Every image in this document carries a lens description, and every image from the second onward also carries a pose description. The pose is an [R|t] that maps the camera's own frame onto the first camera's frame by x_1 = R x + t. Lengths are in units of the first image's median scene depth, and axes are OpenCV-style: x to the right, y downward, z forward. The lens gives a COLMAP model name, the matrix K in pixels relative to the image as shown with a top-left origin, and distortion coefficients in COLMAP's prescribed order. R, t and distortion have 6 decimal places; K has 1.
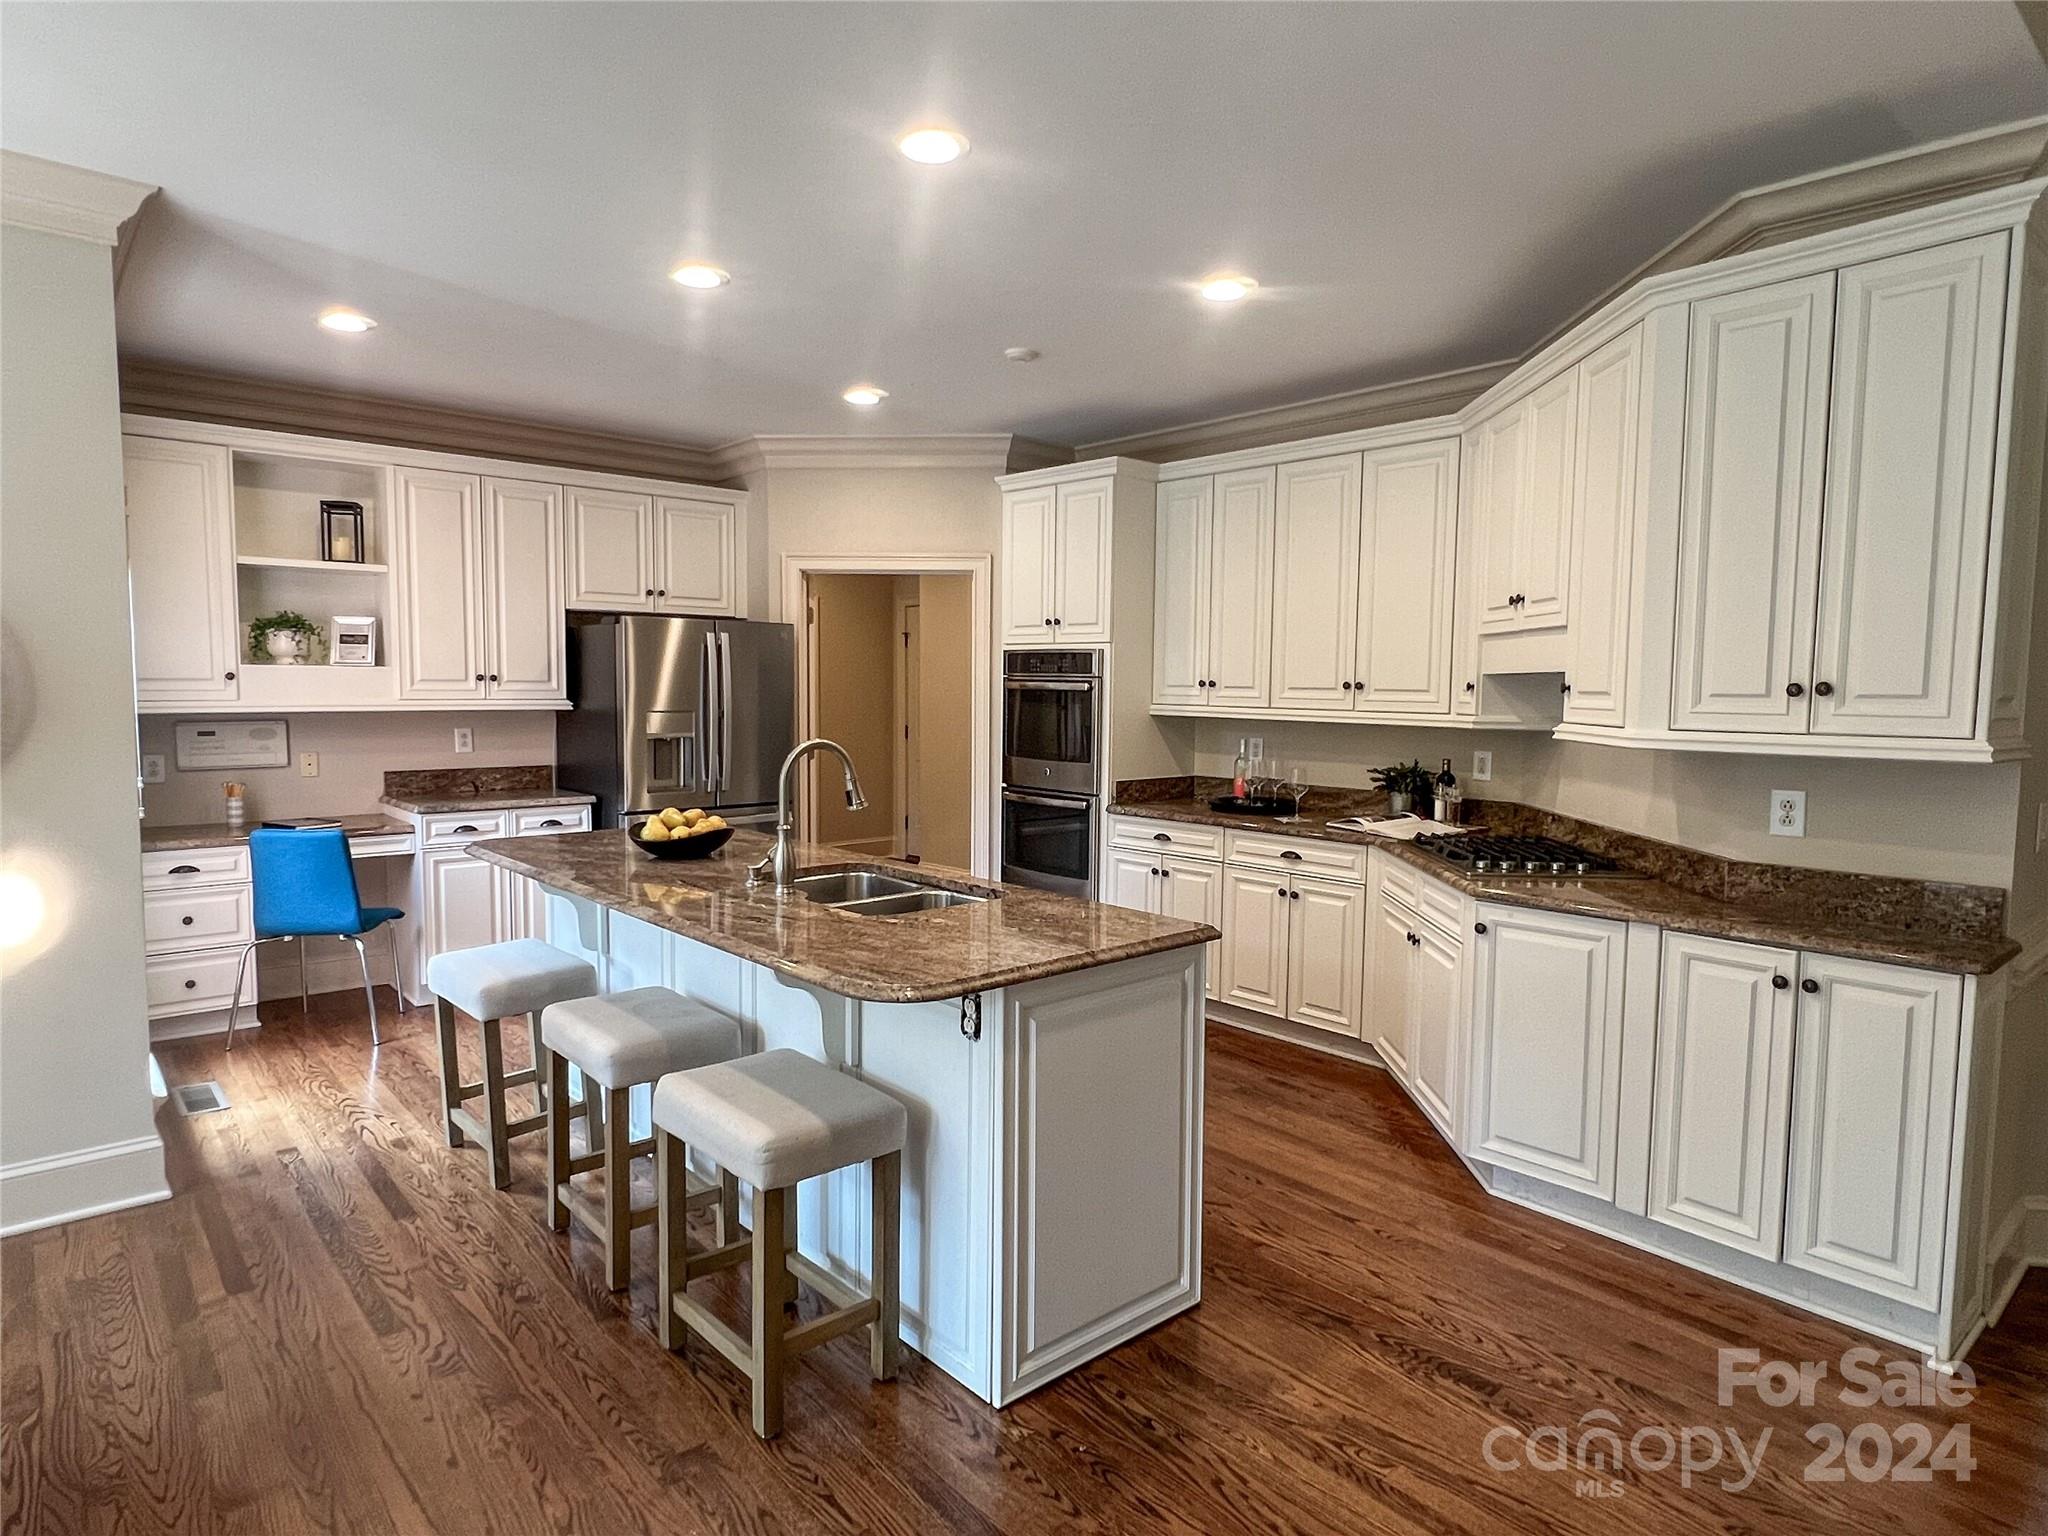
lens RADIAL K [[1160.0, 0, 1008.2], [0, 1160.0, 766.1], [0, 0, 1]] dist [-0.000658, -0.000304]
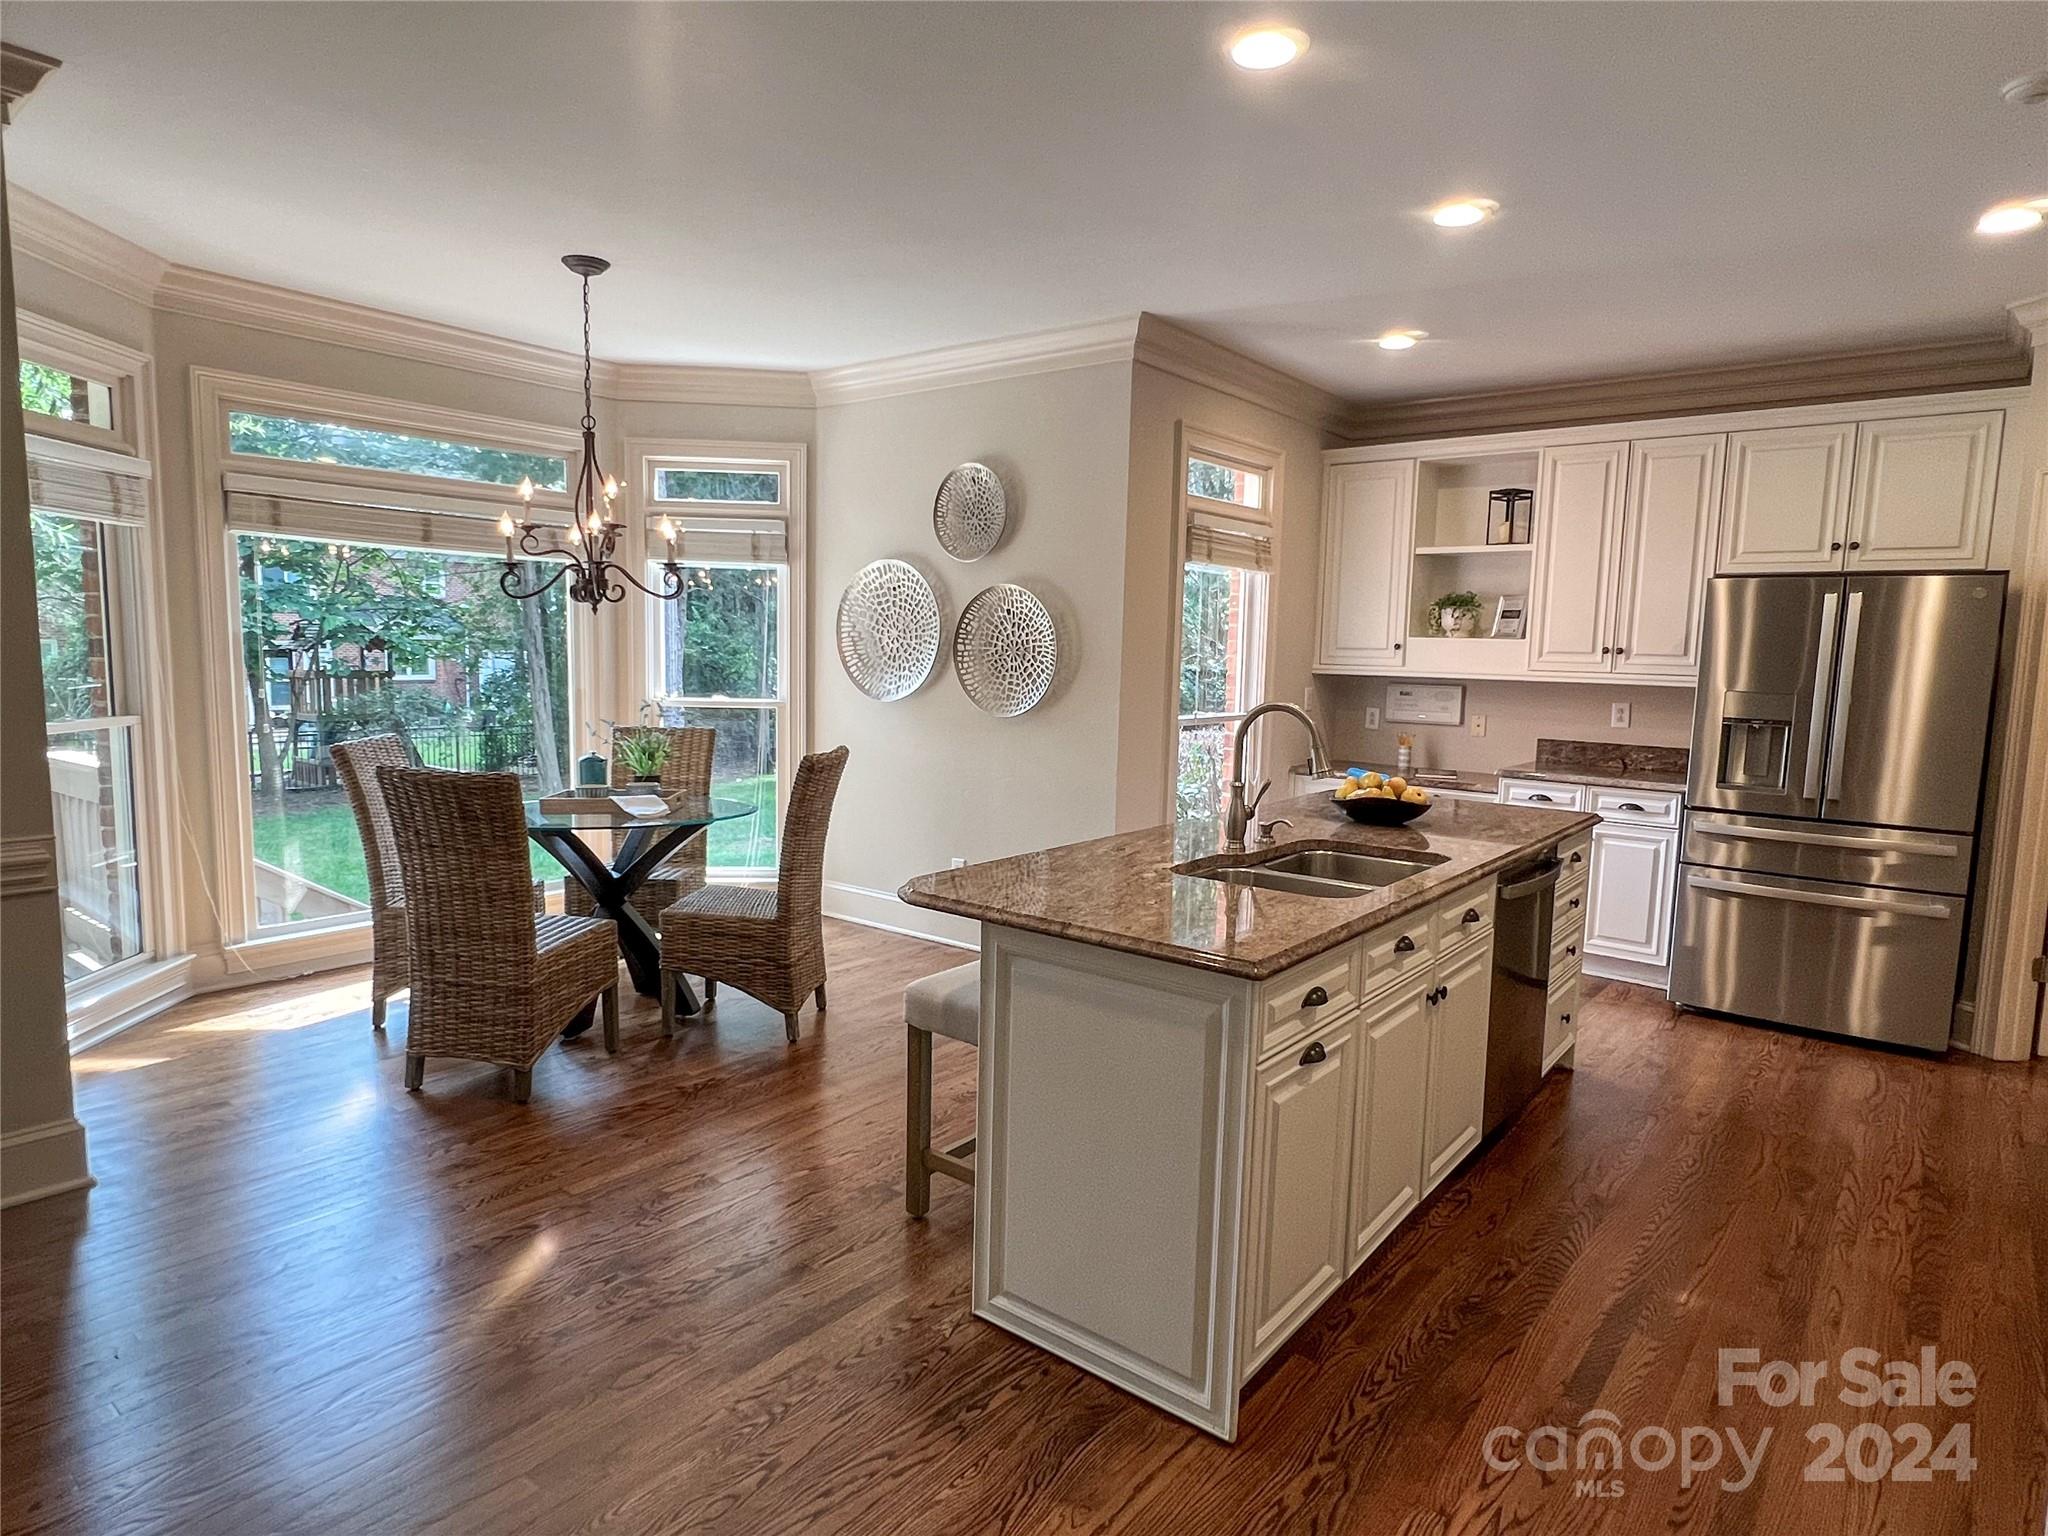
lens RADIAL K [[1160.0, 0, 1024.6], [0, 1160.0, 769.0], [0, 0, 1]] dist [-0.000658, -0.000304]
pose [[0.182249, 0.103562, -0.977783, 0.443067], [-0.091716, 0.991893, 0.087961, -0.019023], [0.978966, 0.073647, 0.190270, 0.359052]]
